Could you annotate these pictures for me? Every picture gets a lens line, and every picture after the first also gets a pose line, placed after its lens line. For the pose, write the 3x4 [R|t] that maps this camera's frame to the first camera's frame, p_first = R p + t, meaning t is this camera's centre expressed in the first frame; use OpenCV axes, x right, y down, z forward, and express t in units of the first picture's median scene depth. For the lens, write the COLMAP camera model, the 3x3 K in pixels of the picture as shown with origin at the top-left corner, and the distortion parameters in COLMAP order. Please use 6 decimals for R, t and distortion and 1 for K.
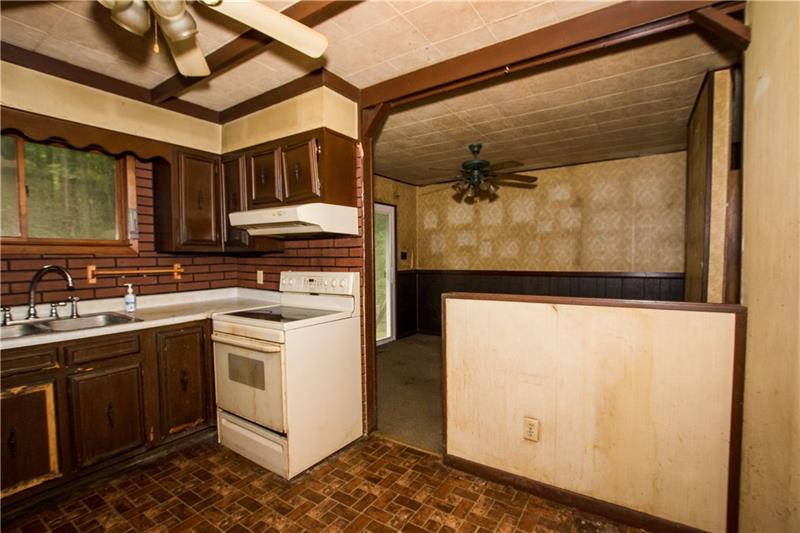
lens RADIAL K [[367.0, 0, 402.5], [0, 367.0, 268.7], [0, 0, 1]] dist [-0.031603, 0.003216]
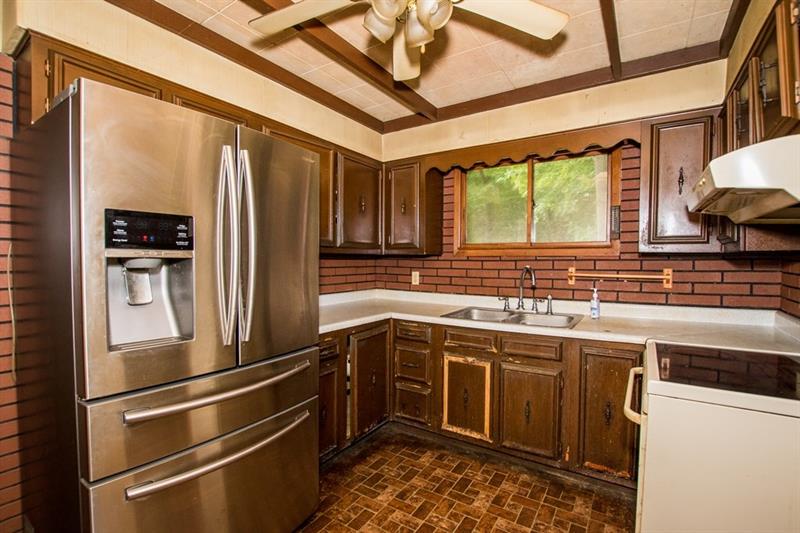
lens RADIAL K [[367.0, 0, 401.8], [0, 367.0, 269.1], [0, 0, 1]] dist [-0.031603, 0.003216]
pose [[0.001844, 0.031958, -0.999487, 0.206435], [-0.036668, 0.998819, 0.031869, -0.022118], [0.999326, 0.036590, 0.003014, 0.570361]]
